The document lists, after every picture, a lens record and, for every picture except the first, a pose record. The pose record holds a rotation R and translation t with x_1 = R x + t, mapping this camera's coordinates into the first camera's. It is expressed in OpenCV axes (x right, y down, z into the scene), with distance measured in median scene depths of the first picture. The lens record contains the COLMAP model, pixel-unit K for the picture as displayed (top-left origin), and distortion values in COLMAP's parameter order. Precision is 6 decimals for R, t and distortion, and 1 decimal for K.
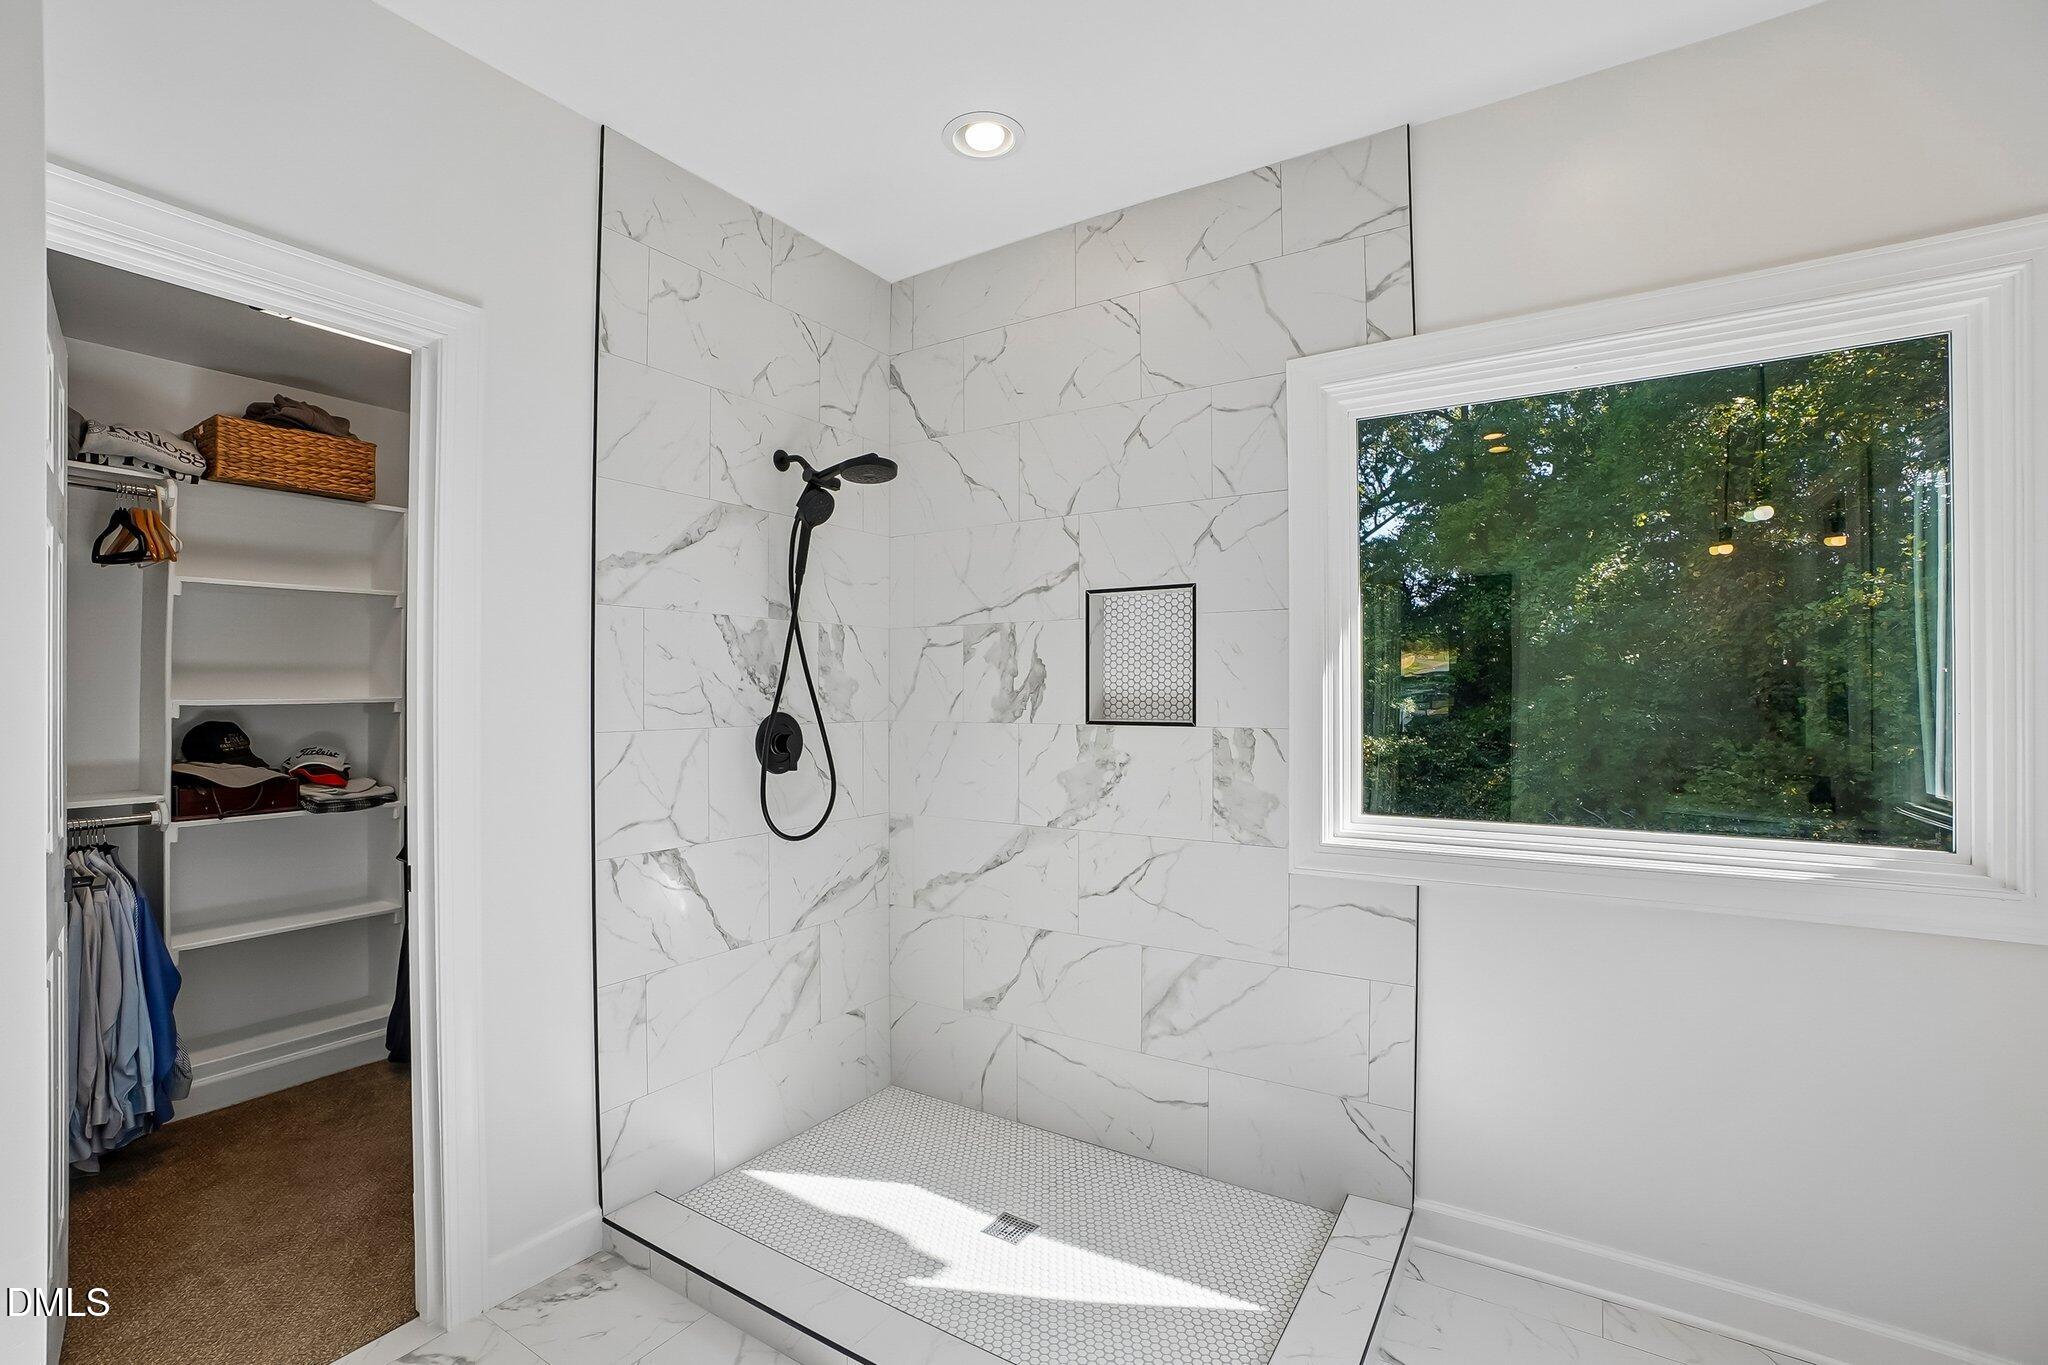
lens RADIAL K [[922.4, 0, 1023.2], [0, 922.4, 677.7], [0, 0, 1]] dist [-0.061766, 0.018403]
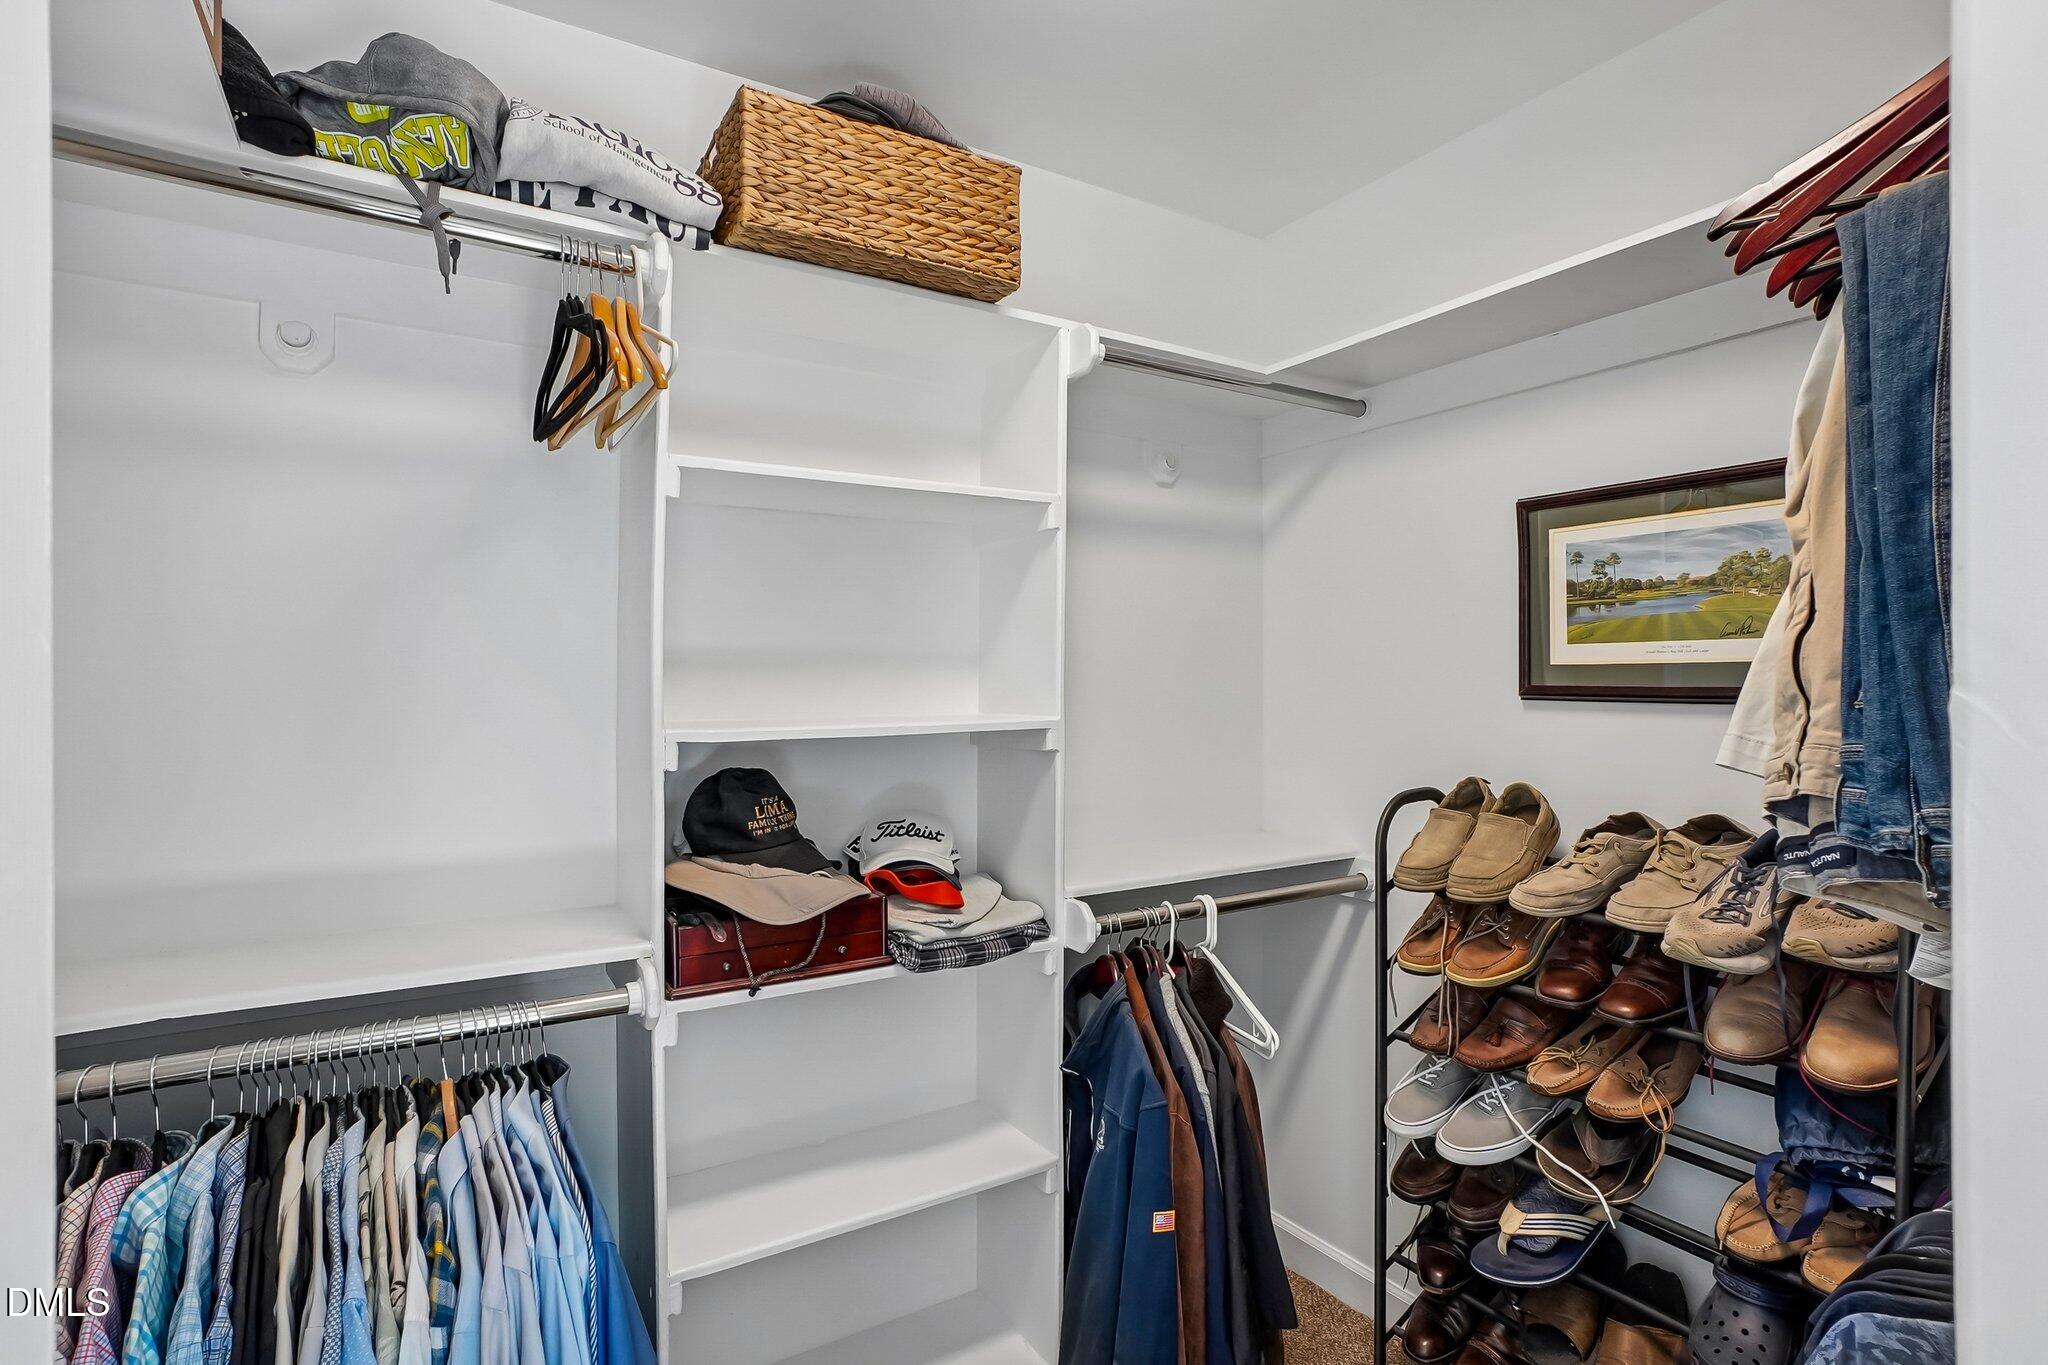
lens RADIAL K [[1006.0, 0, 1024.0], [0, 1006.0, 682.5], [0, 0, 1]] dist [-0.047133, 0.000038]
pose [[0.908104, 0.000045, -0.418745, -0.574546], [0.003400, 0.999966, 0.007481, -0.001155], [0.418731, -0.008217, 0.908073, 0.605645]]
